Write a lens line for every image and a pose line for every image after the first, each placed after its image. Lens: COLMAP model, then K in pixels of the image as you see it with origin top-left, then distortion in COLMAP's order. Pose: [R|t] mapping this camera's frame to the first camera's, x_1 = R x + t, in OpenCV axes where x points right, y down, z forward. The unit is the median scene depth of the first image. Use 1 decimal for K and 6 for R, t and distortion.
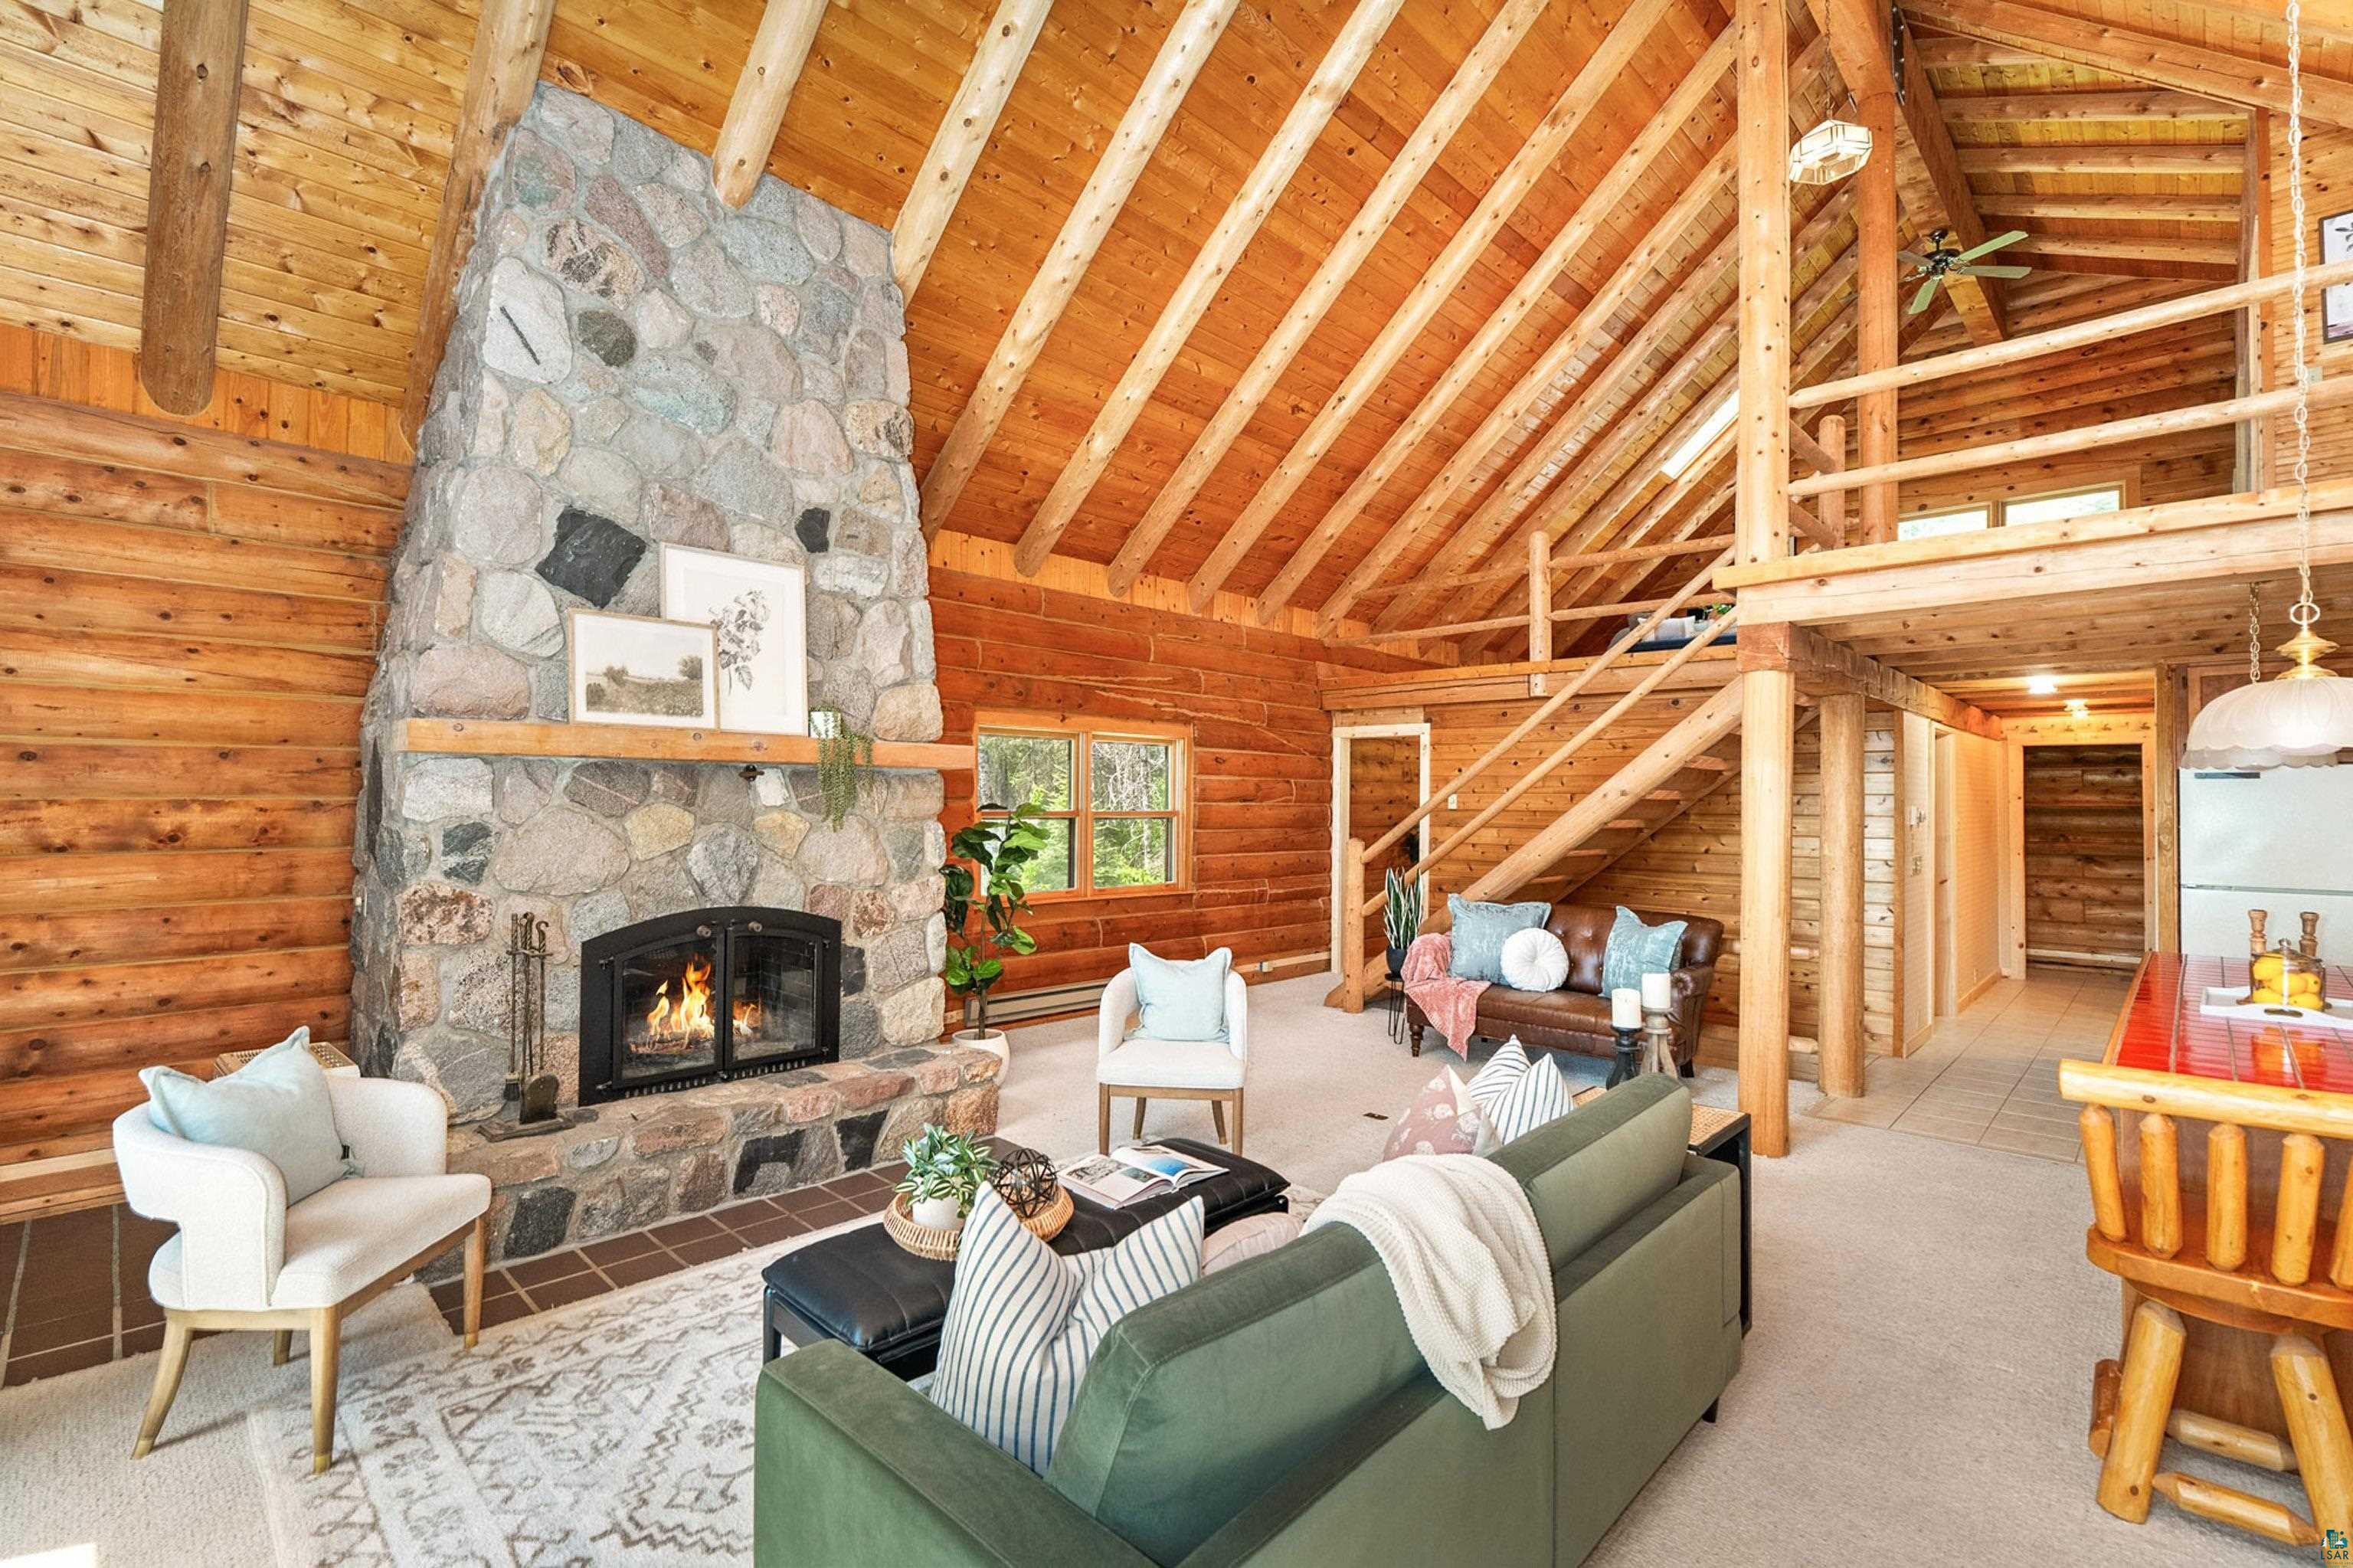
lens RADIAL K [[1051.5, 0, 1165.6], [0, 1051.5, 781.8], [0, 0, 1]] dist [-0.000700, 0.000497]
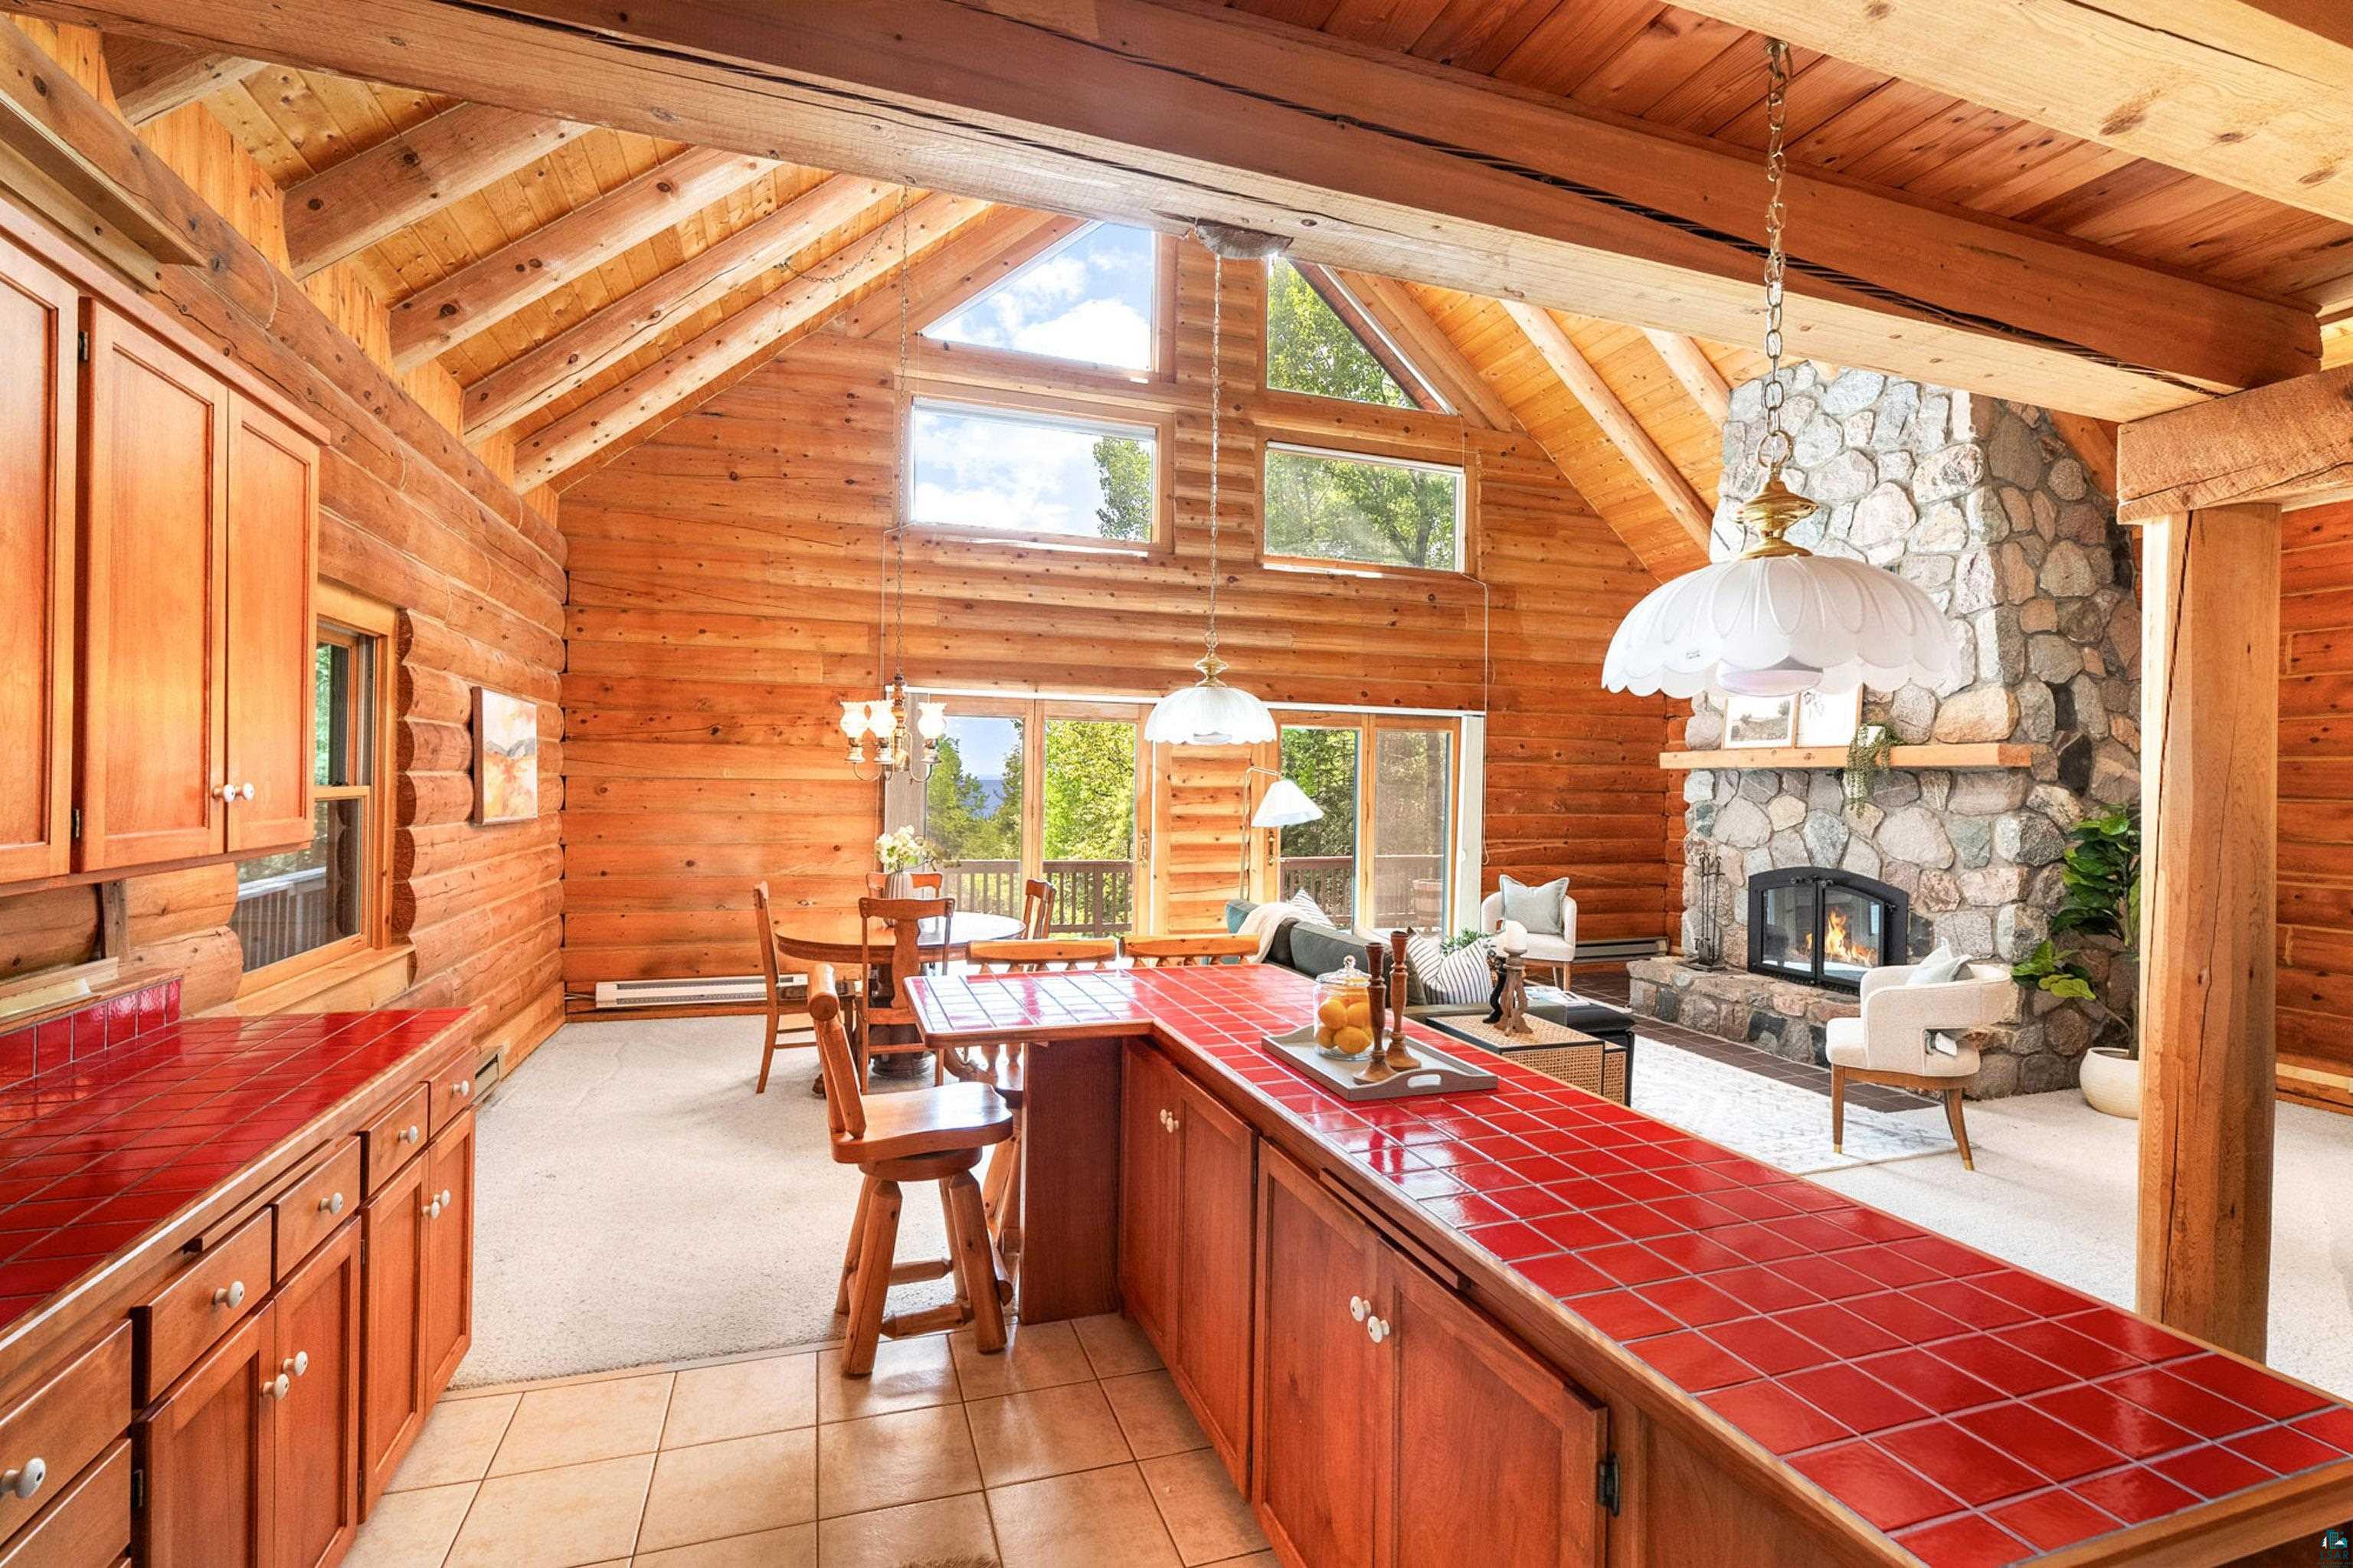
lens RADIAL K [[1074.9, 0, 1176.5], [0, 1074.9, 784.0], [0, 0, 1]] dist [-0.000687, -0.000031]
pose [[-0.443206, -0.013828, -0.896313, 1.317832], [-0.002619, 0.999897, -0.014131, 0.027439], [0.896416, -0.003916, -0.443197, 0.870698]]
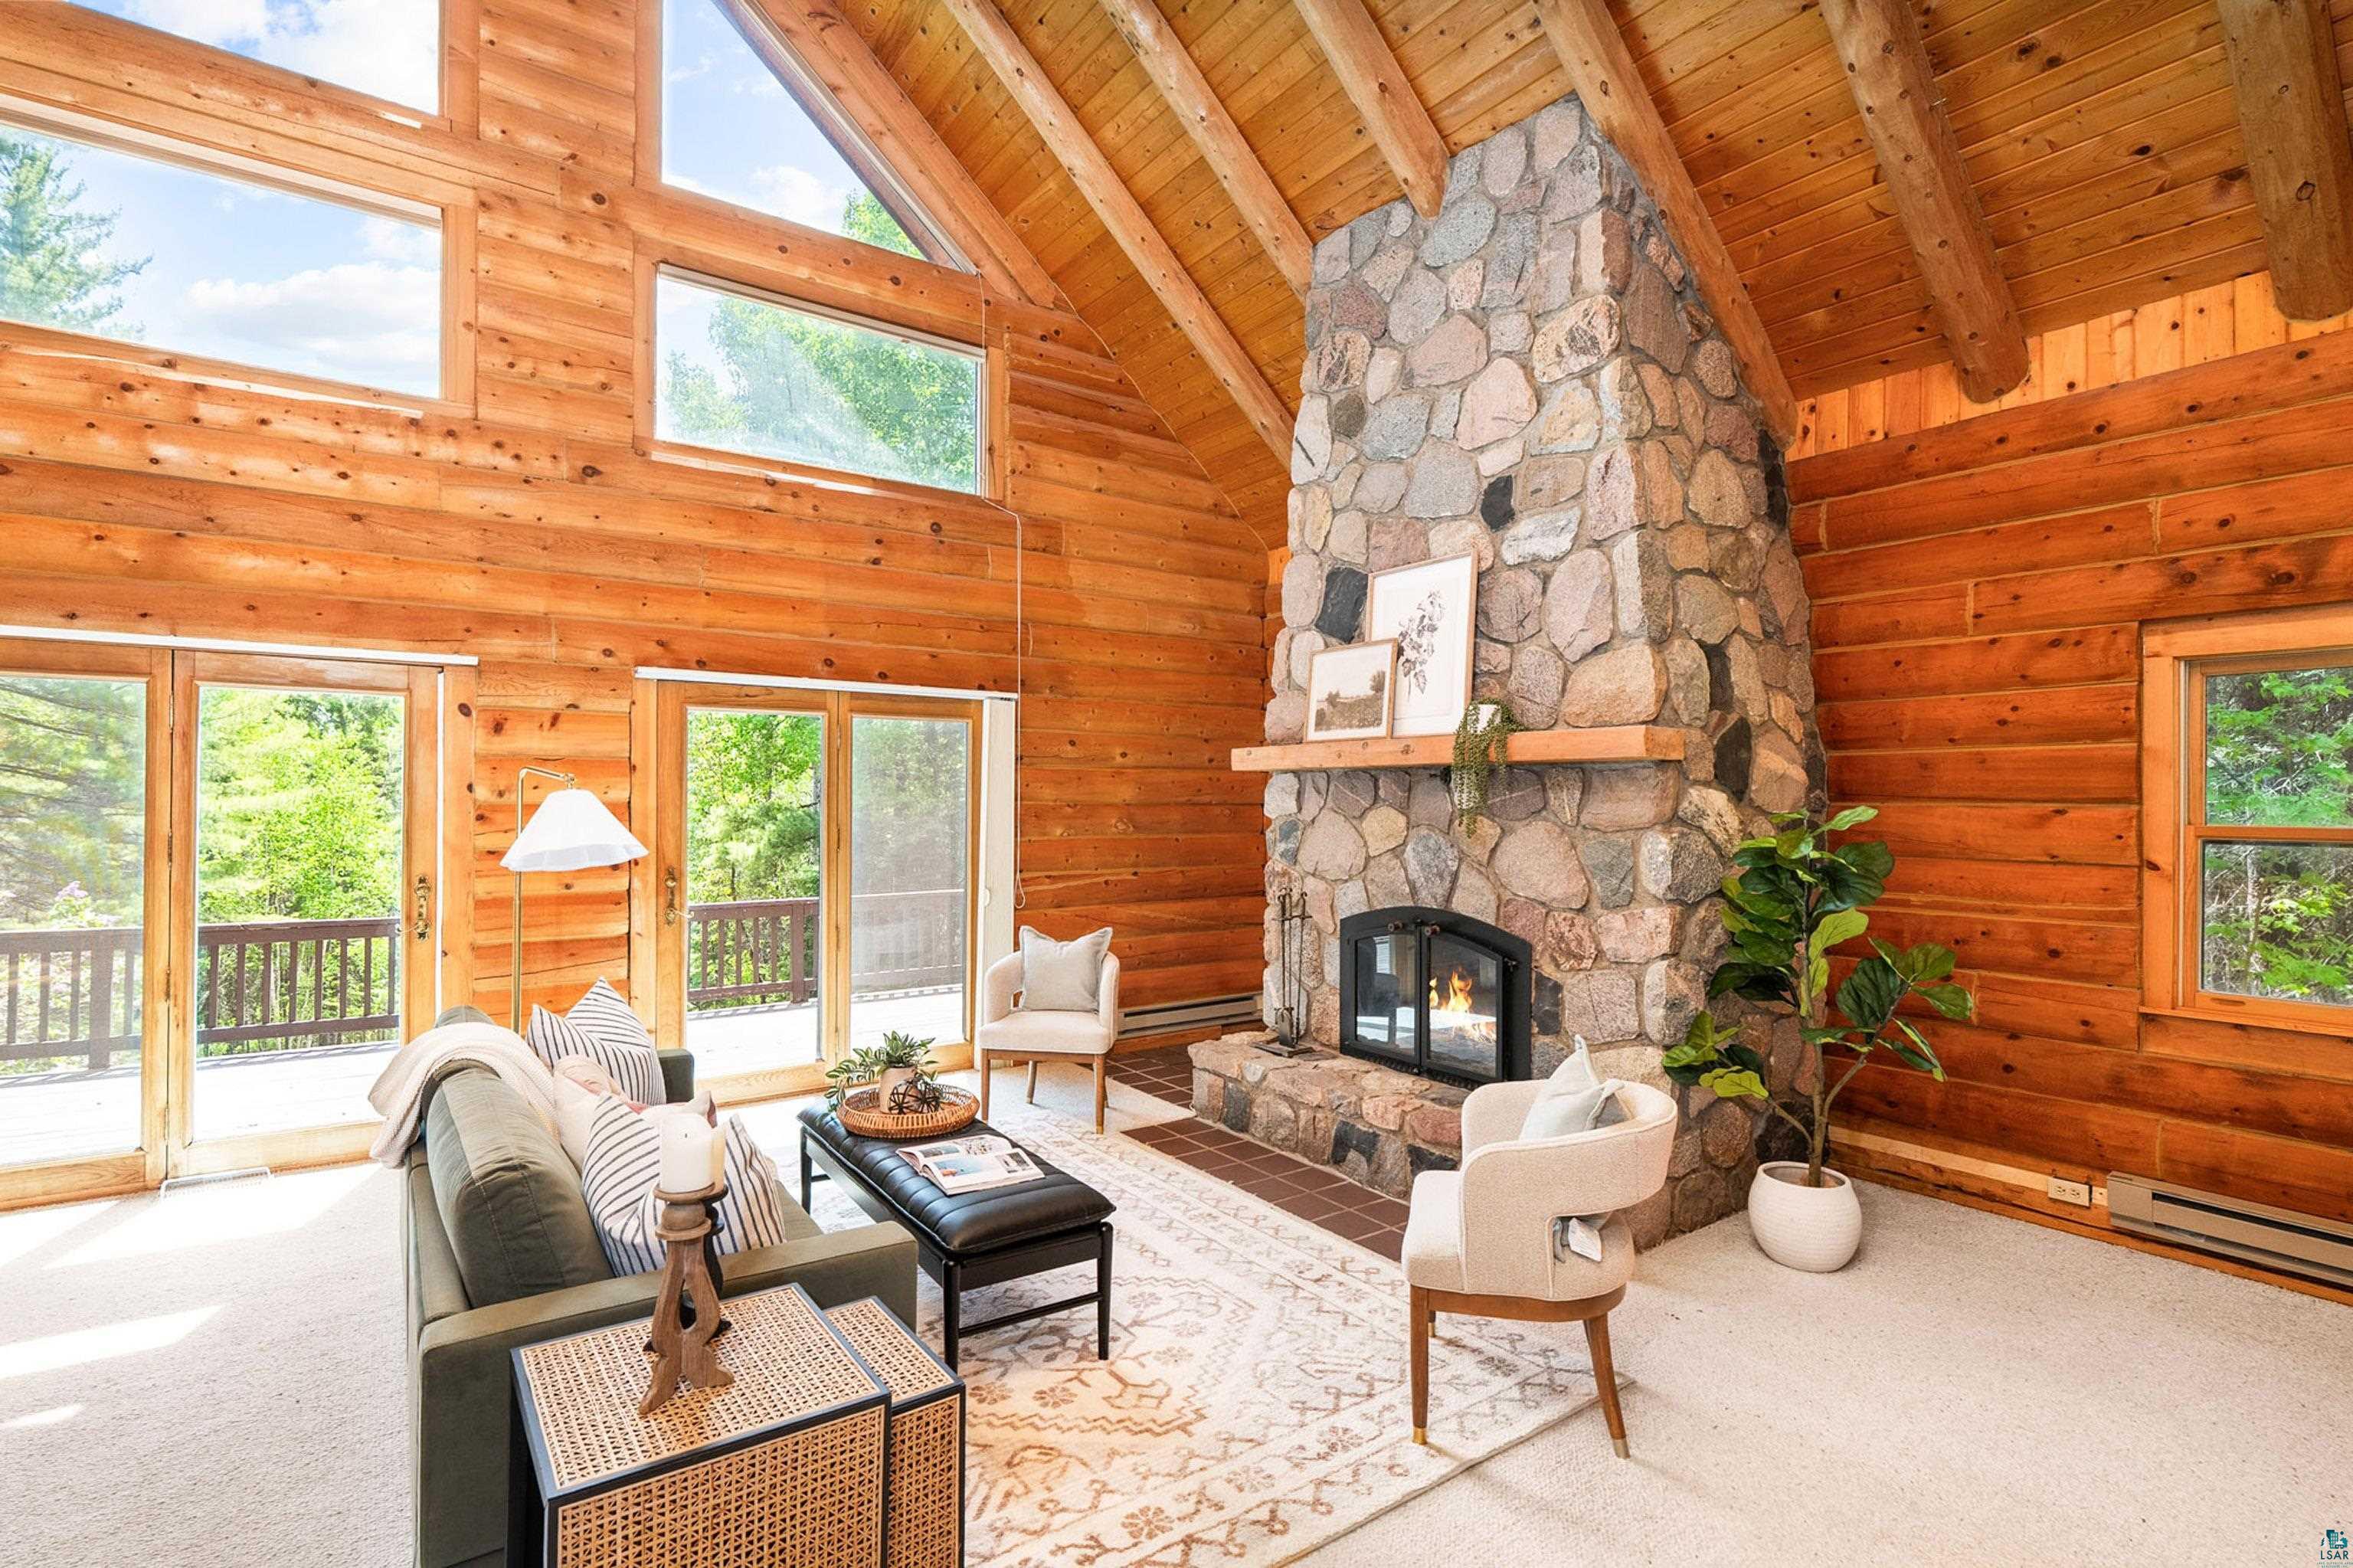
lens RADIAL K [[1121.2, 0, 1180.2], [0, 1121.2, 801.1], [0, 0, 1]] dist [-0.004988, 0.000453]
pose [[-0.173125, -0.010529, -0.984844, 0.705837], [0.011235, 0.999857, -0.012664, 0.026952], [0.984836, -0.013257, -0.172982, 0.966057]]
